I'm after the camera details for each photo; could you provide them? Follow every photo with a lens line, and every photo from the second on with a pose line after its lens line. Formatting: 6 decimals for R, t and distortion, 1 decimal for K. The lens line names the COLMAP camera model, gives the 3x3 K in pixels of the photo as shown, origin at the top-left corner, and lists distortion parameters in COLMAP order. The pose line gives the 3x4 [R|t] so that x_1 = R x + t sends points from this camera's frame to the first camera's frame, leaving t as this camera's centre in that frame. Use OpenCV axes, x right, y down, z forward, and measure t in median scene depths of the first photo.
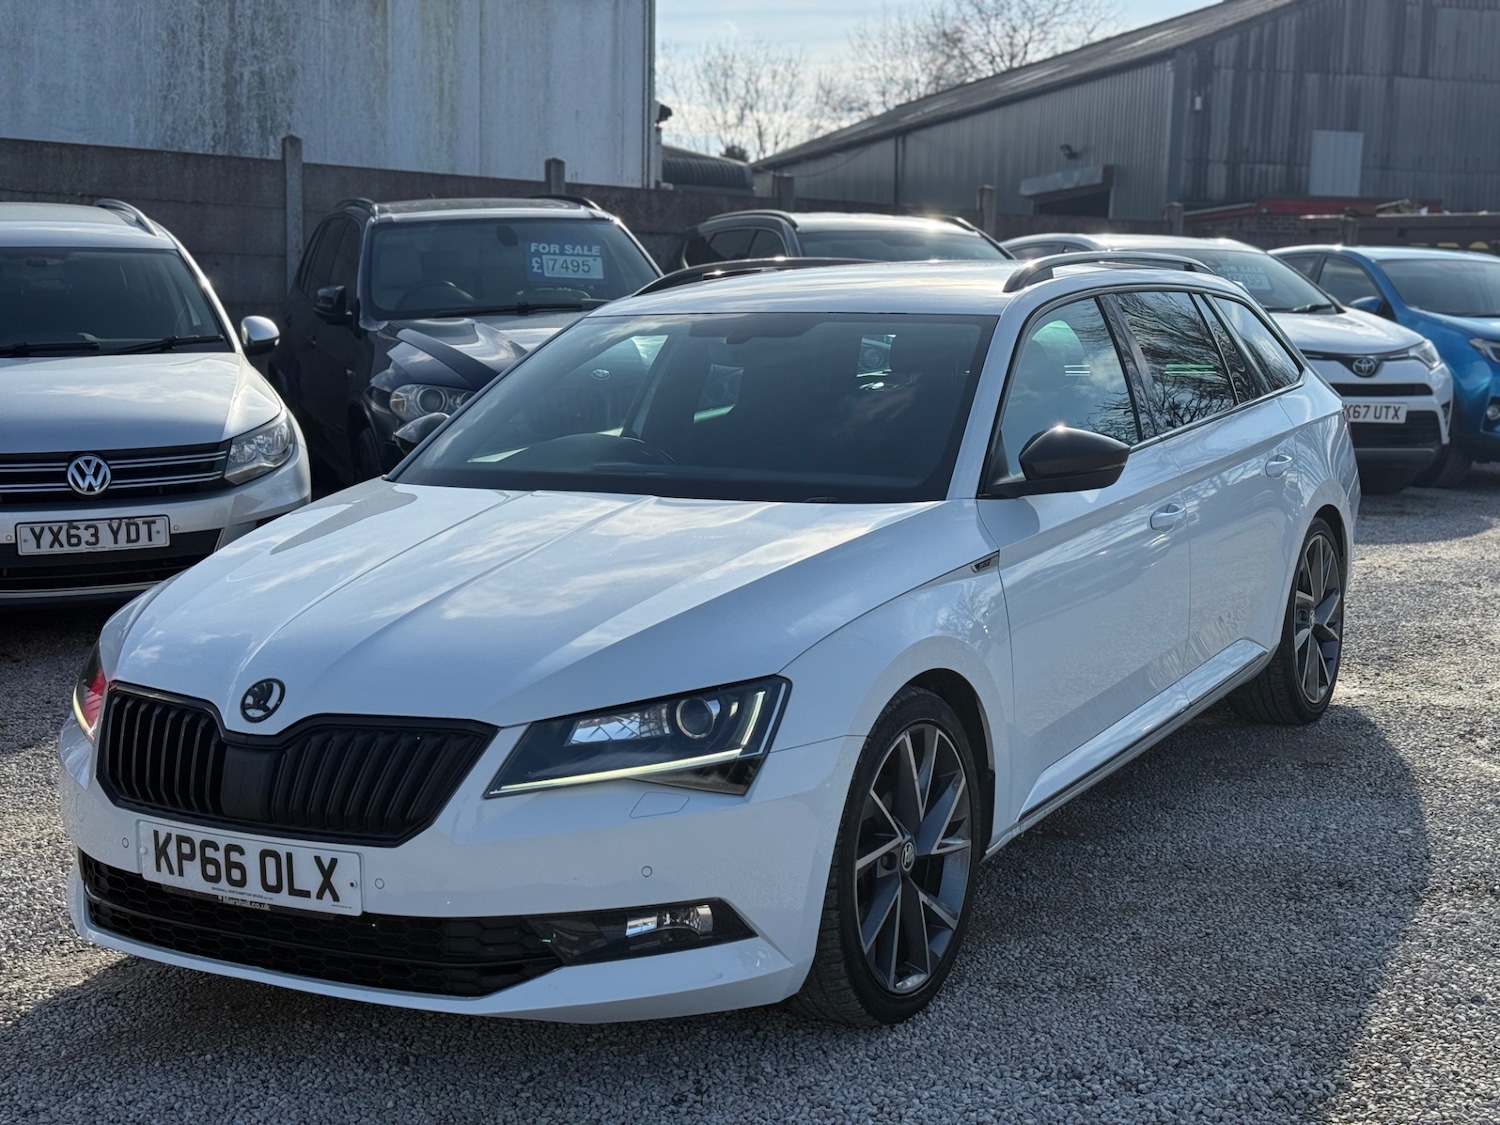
lens RADIAL K [[2088.4, 0, 736.9], [0, 2088.4, 573.3], [0, 0, 1]] dist [0.181444, -0.334559]
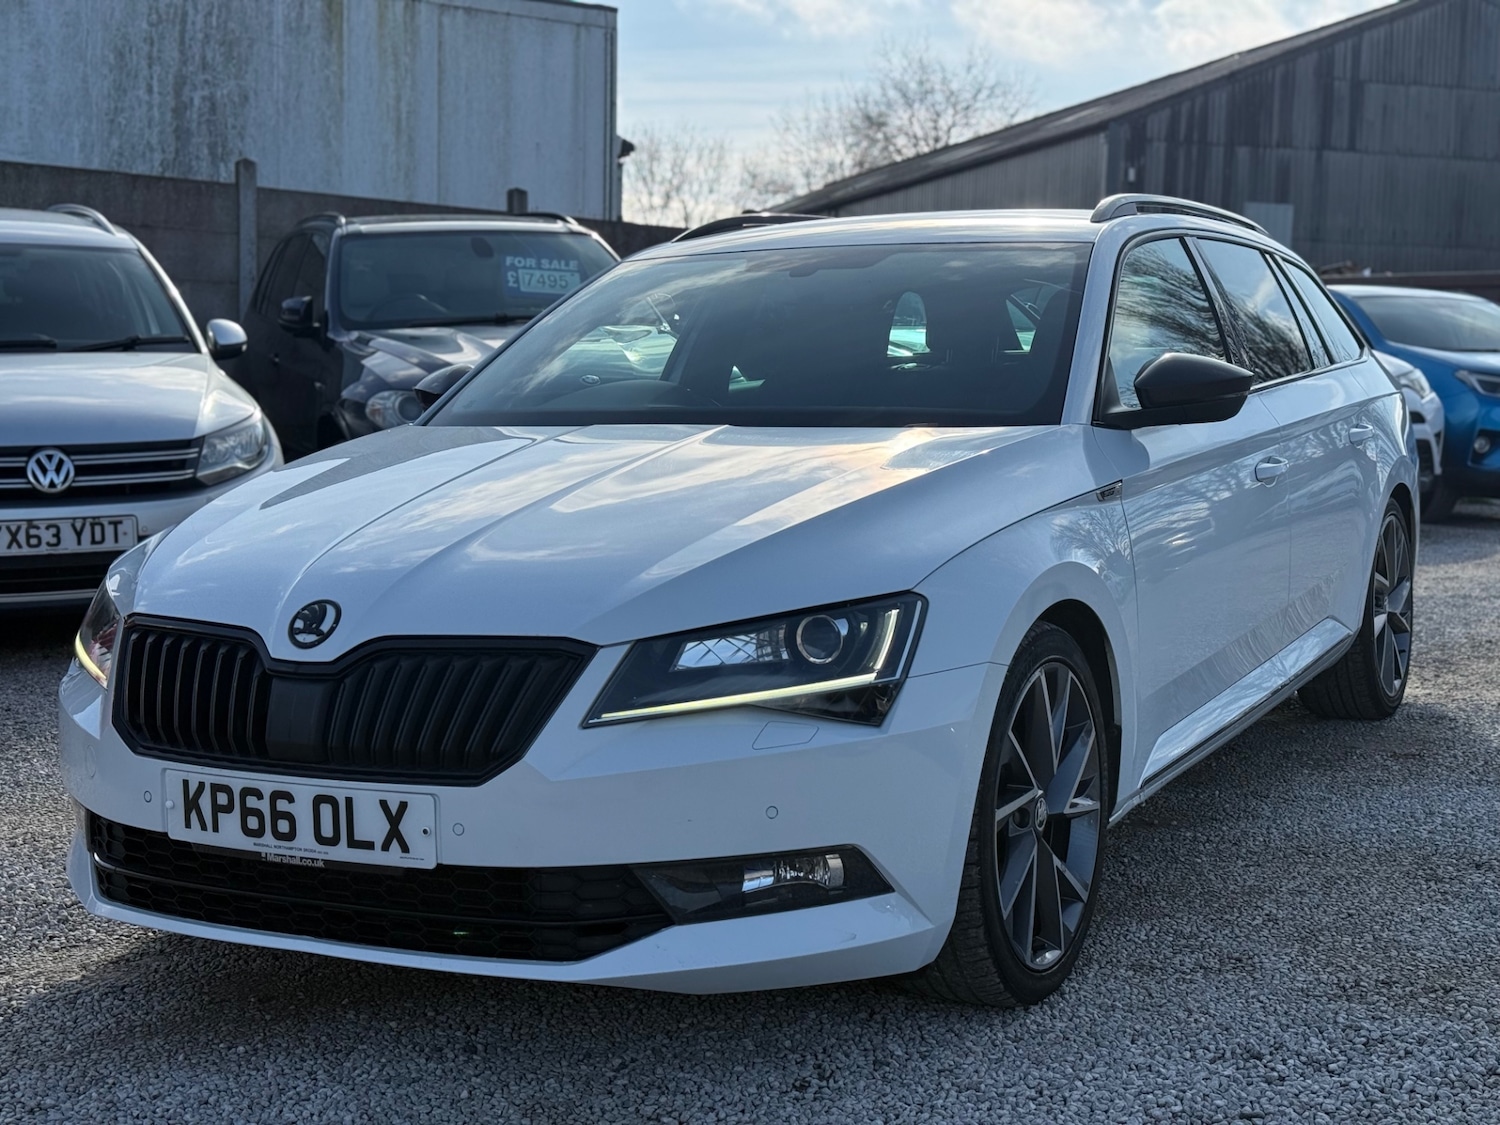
lens RADIAL K [[2085.6, 0, 743.2], [0, 2085.6, 571.1], [0, 0, 1]] dist [0.189103, -0.389113]
pose [[0.999156, -0.002024, 0.041035, -0.058244], [0.003728, 0.999132, -0.041494, 0.051288], [-0.040915, 0.041612, 0.998296, 0.091775]]
